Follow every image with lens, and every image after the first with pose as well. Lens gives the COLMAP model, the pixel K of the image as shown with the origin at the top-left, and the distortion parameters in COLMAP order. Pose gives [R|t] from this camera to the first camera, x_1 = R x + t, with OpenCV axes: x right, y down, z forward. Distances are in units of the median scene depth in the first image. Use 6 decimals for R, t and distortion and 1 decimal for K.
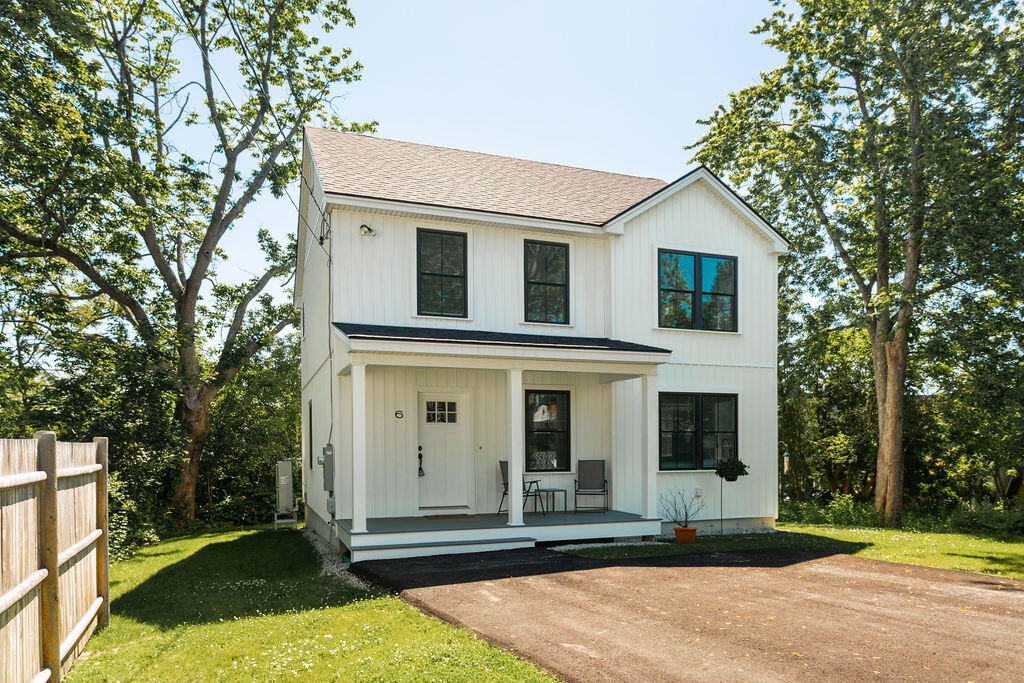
lens RADIAL K [[760.1, 0, 537.6], [0, 760.1, 456.0], [0, 0, 1]] dist [-0.008937, -0.001096]
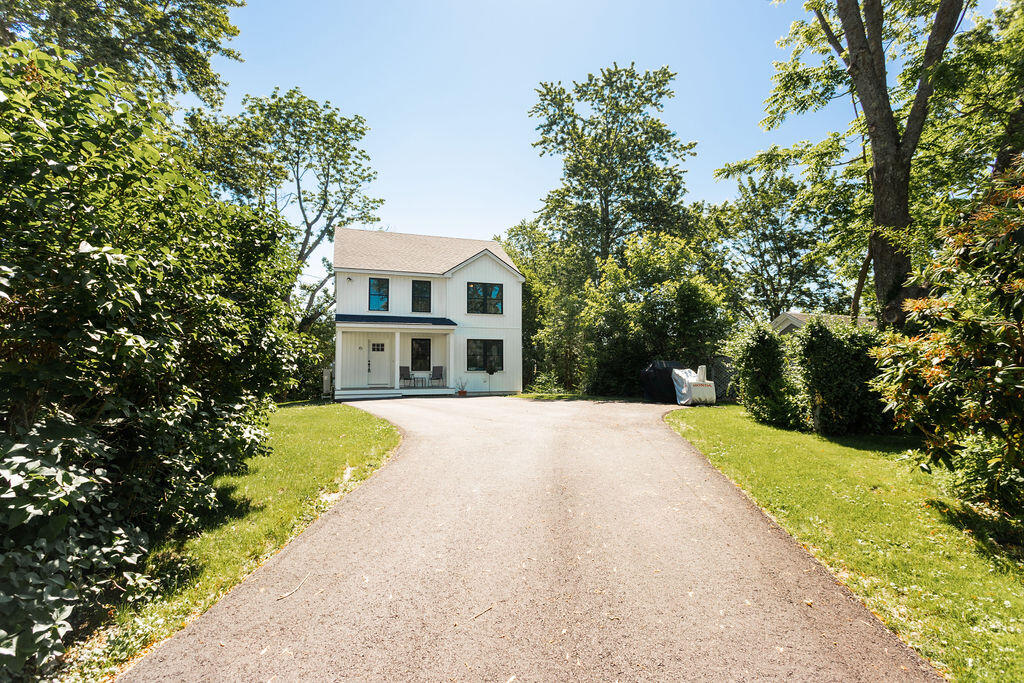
lens RADIAL K [[525.7, 0, 511.9], [0, 525.7, 337.0], [0, 0, 1]] dist [-0.024046, 0.001309]
pose [[0.999352, -0.001063, -0.035972, 0.349935], [-0.001385, 0.997688, -0.067952, 0.024654], [0.035961, 0.067958, 0.997040, -0.681492]]
